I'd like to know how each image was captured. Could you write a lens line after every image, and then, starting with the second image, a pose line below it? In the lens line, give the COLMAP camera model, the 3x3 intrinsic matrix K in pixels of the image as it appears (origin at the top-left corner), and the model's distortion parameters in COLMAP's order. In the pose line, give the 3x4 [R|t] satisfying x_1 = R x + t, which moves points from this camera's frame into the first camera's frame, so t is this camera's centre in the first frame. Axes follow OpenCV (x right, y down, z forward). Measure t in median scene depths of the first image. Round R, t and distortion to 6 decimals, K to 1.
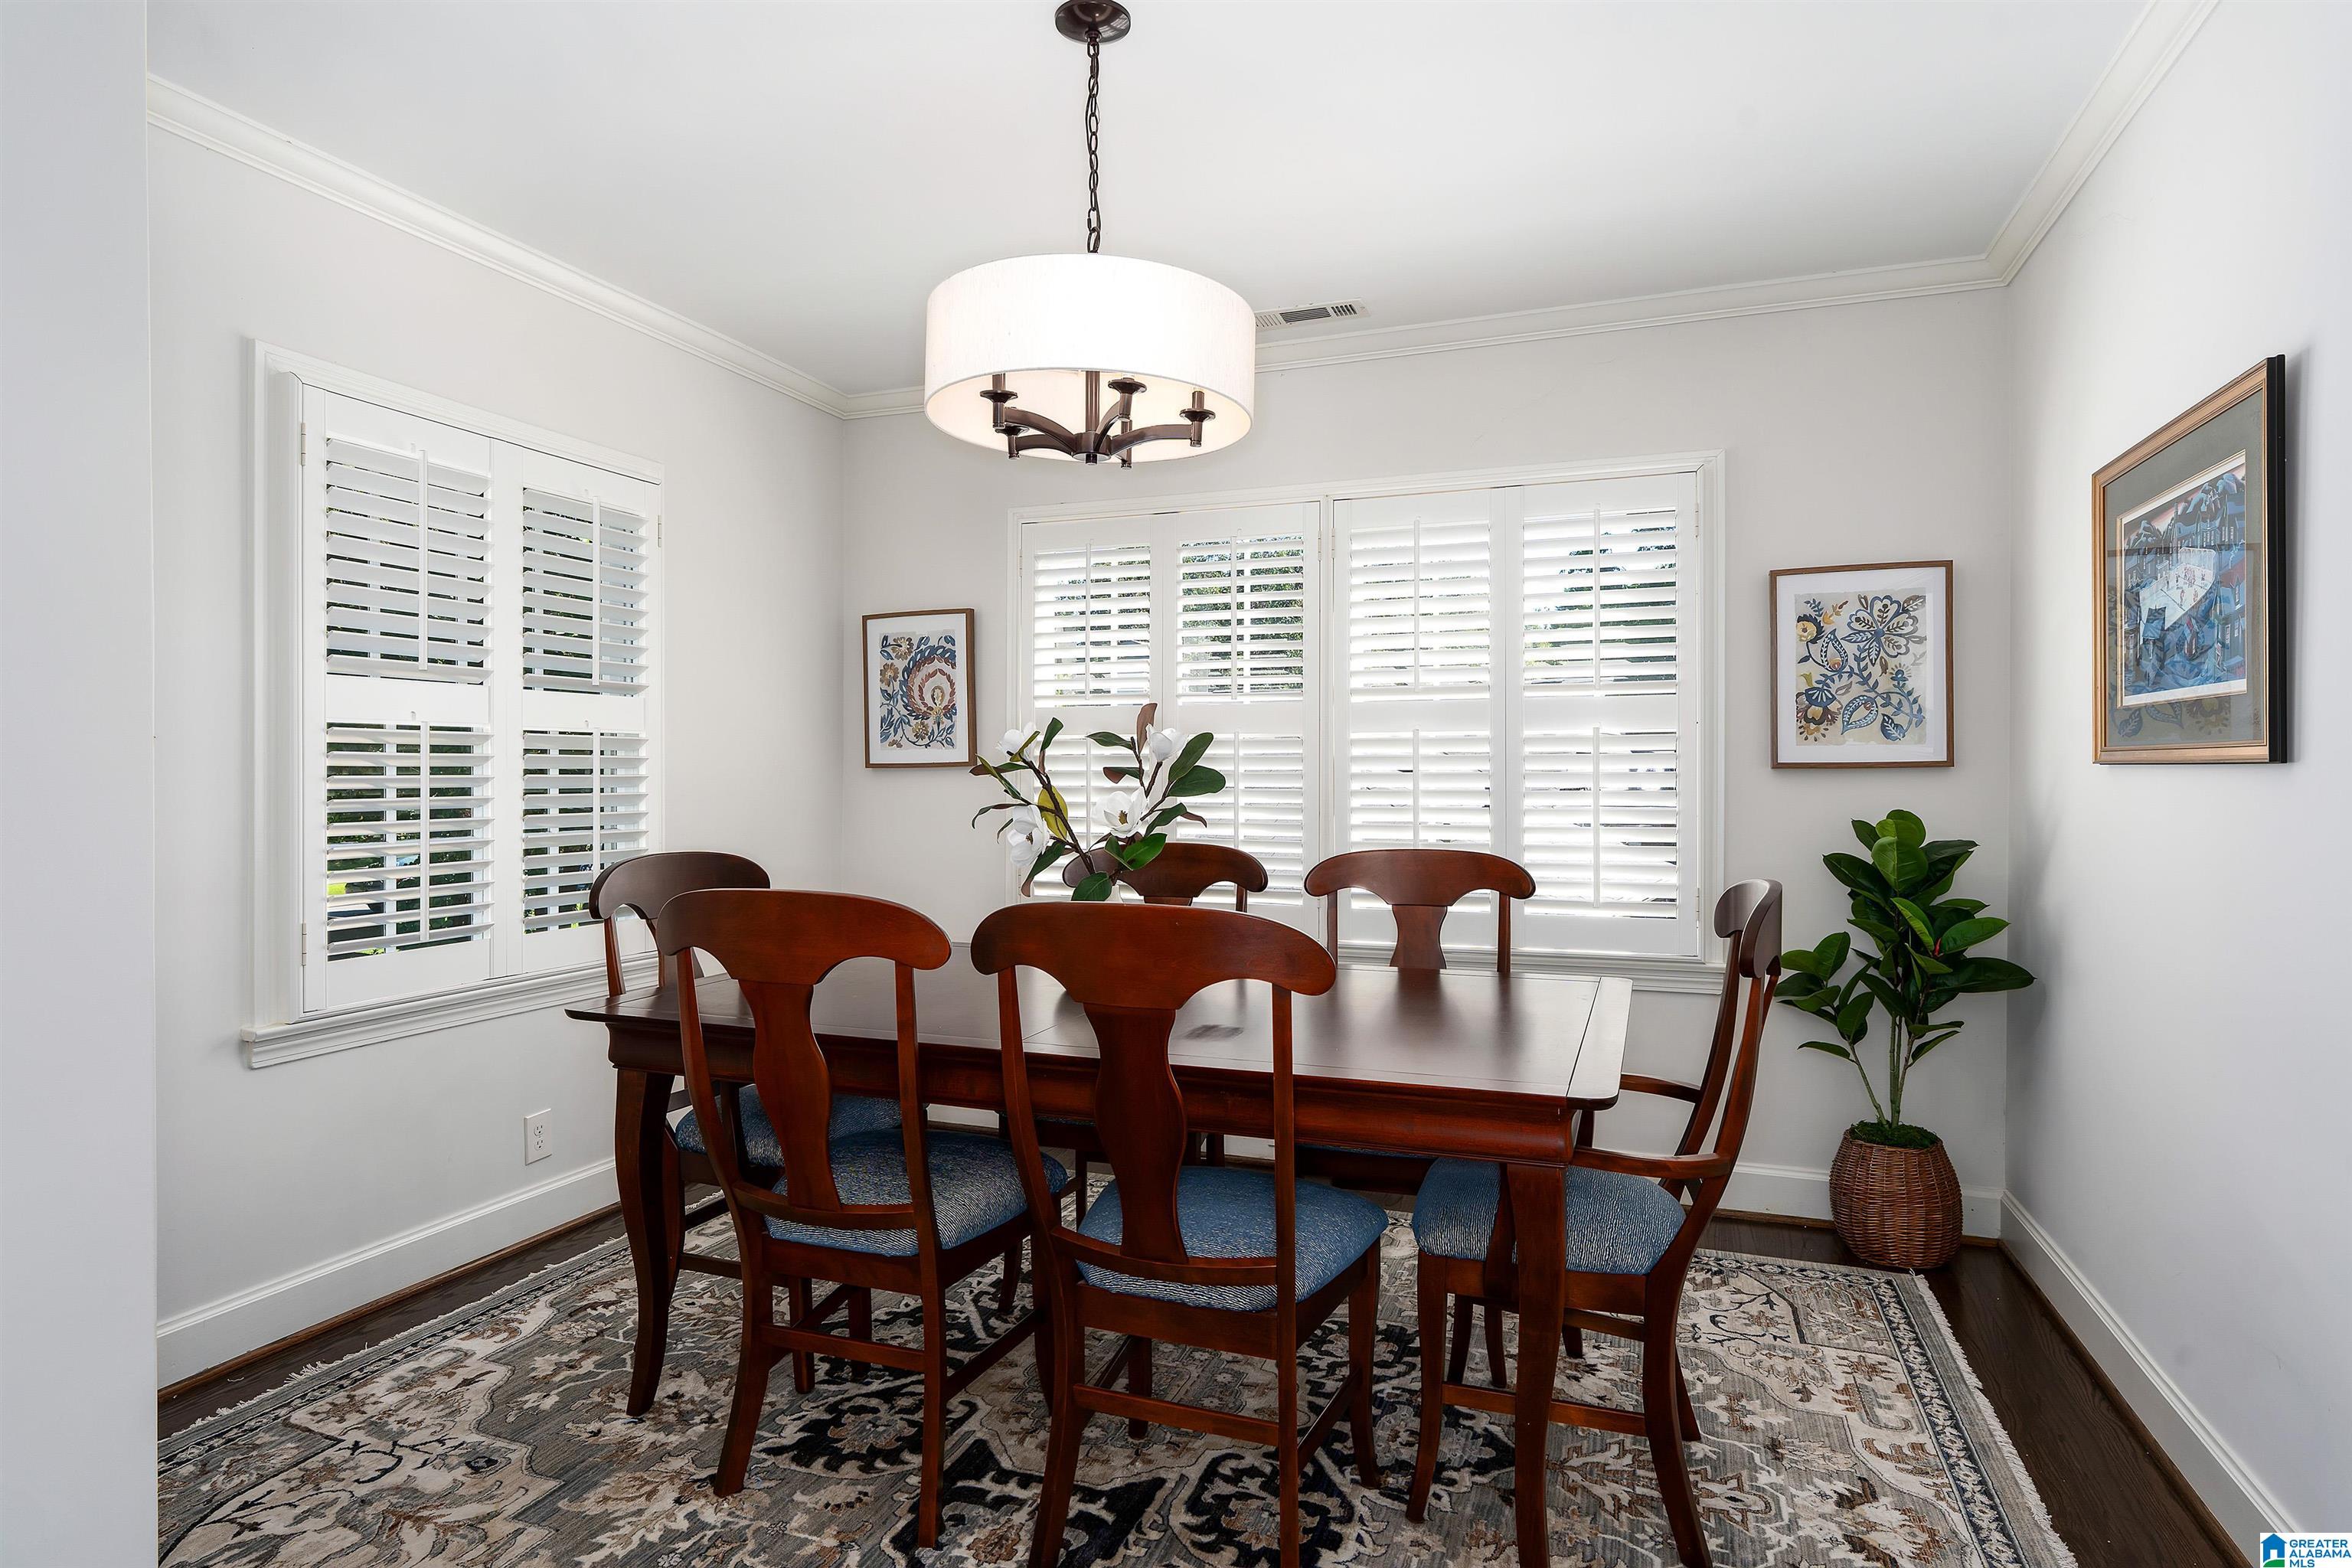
lens RADIAL K [[1266.9, 0, 1173.8], [0, 1266.9, 776.8], [0, 0, 1]] dist [0.000165, 0.001366]
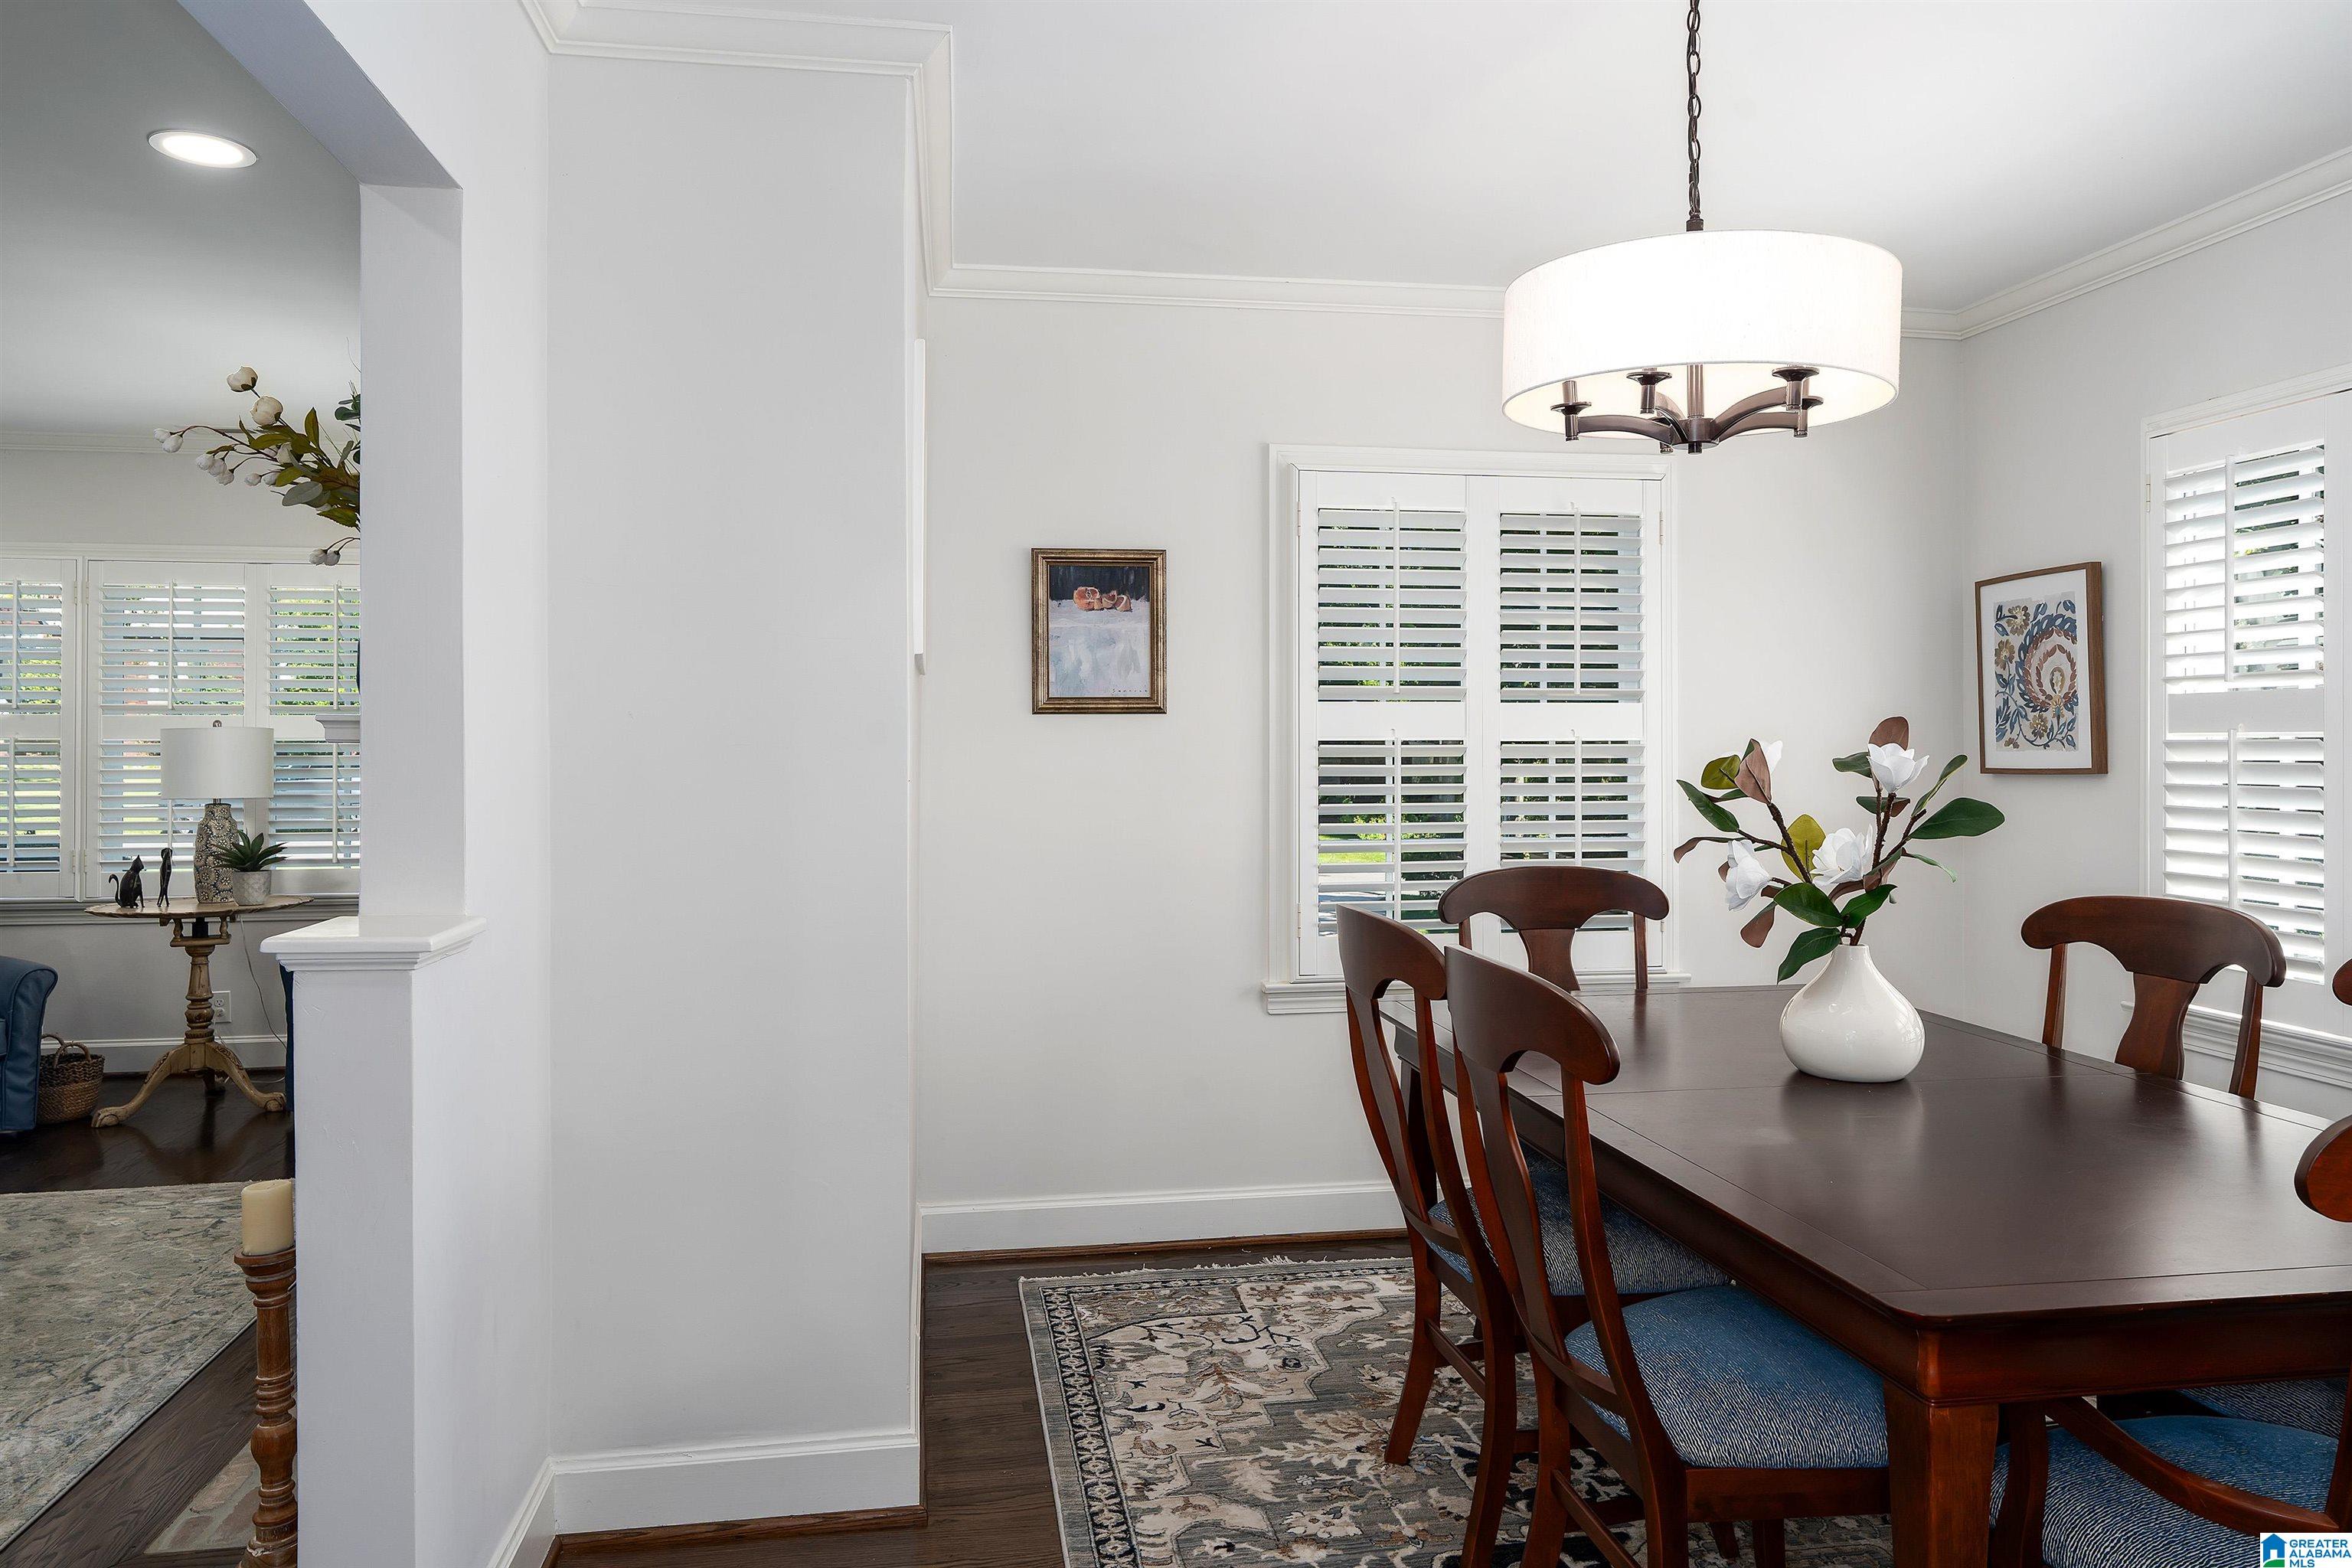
lens RADIAL K [[1542.8, 0, 1185.6], [0, 1542.8, 730.7], [0, 0, 1]] dist [-0.006155, 0.003825]
pose [[0.505615, -0.007236, -0.862729, 0.558101], [-0.002048, 0.999952, -0.009587, -0.038846], [0.862757, 0.006614, 0.505576, 0.137513]]
